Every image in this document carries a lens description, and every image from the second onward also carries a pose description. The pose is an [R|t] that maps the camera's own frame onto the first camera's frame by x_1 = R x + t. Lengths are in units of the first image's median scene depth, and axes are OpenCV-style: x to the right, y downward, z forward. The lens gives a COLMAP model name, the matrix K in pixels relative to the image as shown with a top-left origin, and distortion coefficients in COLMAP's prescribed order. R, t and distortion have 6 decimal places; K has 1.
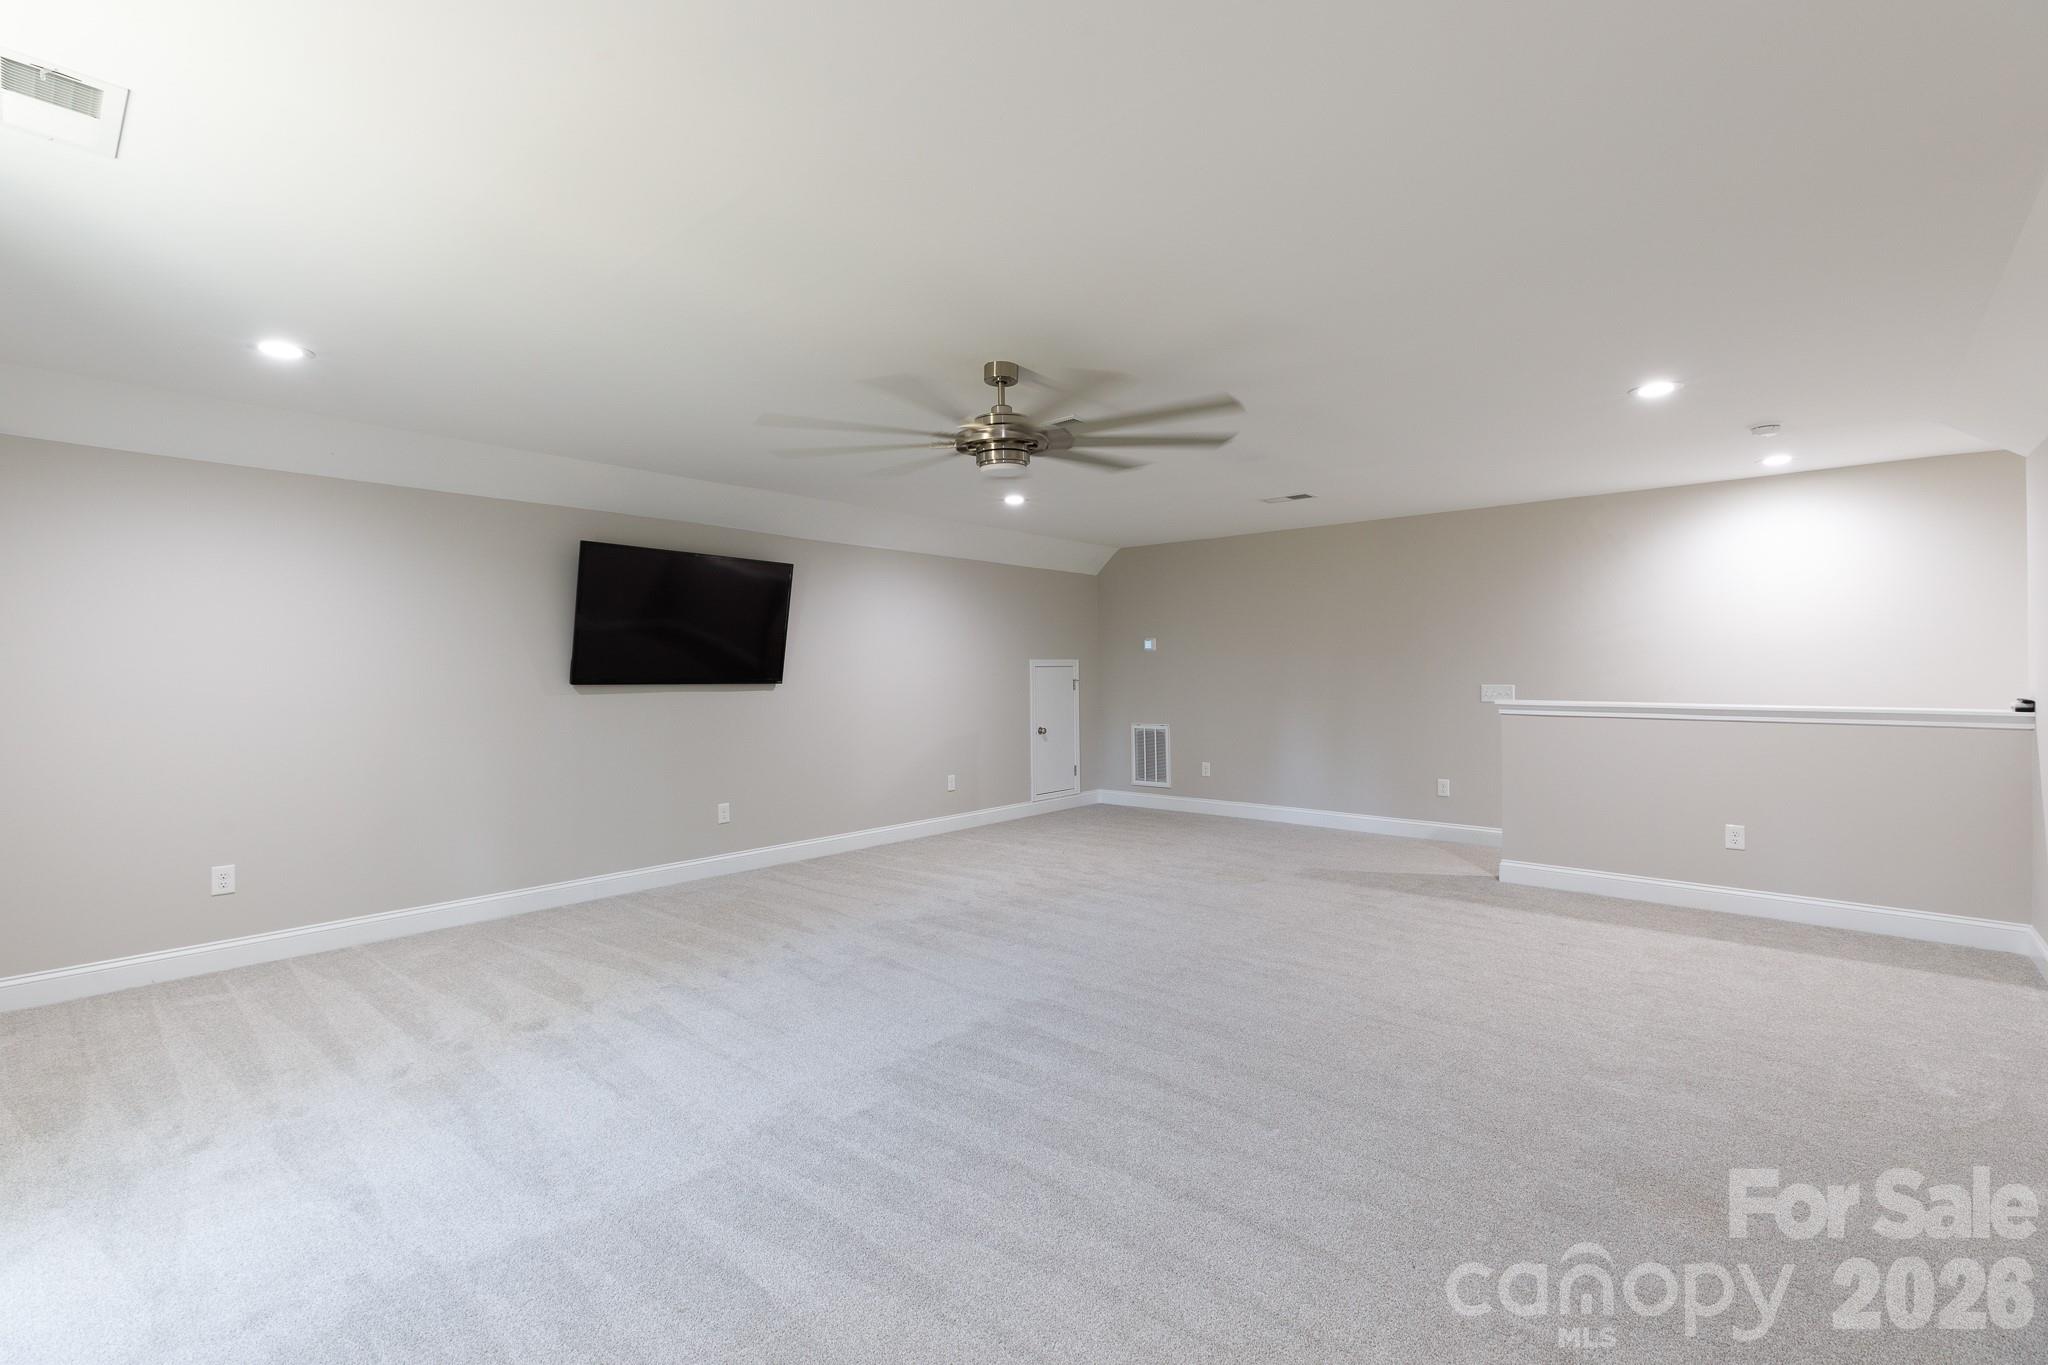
lens RADIAL K [[923.5, 0, 1022.3], [0, 923.5, 674.8], [0, 0, 1]] dist [0.003991, 0.000001]
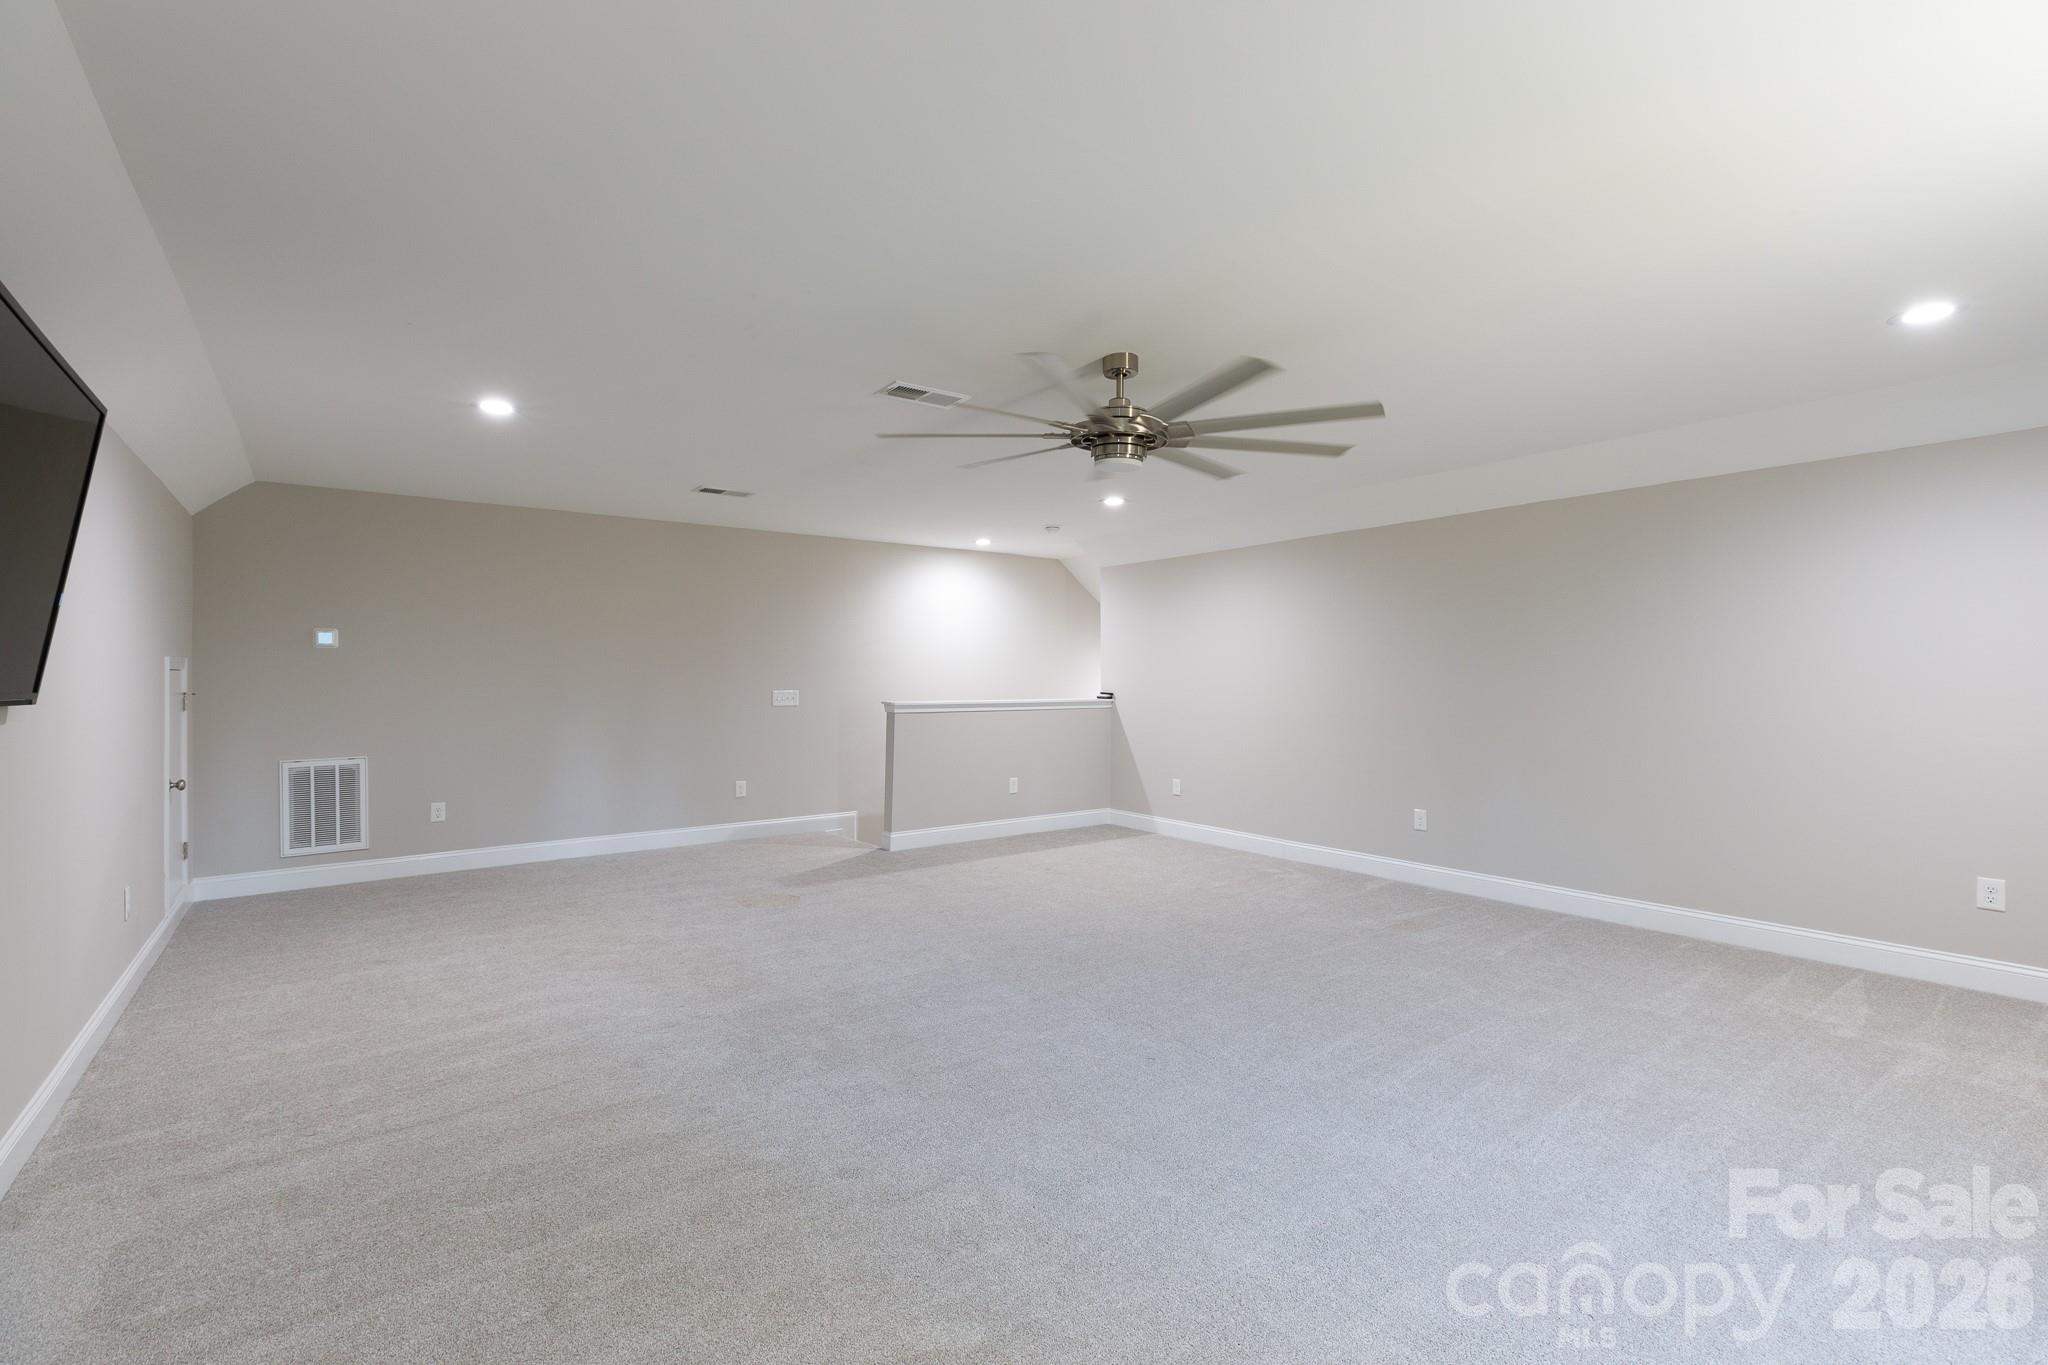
lens RADIAL K [[923.5, 0, 1022.3], [0, 923.5, 674.8], [0, 0, 1]] dist [0.003991, 0.000001]
pose [[0.192608, 0.007741, 0.981245, -0.434132], [0.006208, 0.999939, -0.009107, 0.002756], [-0.981256, 0.007845, 0.192548, 0.401885]]
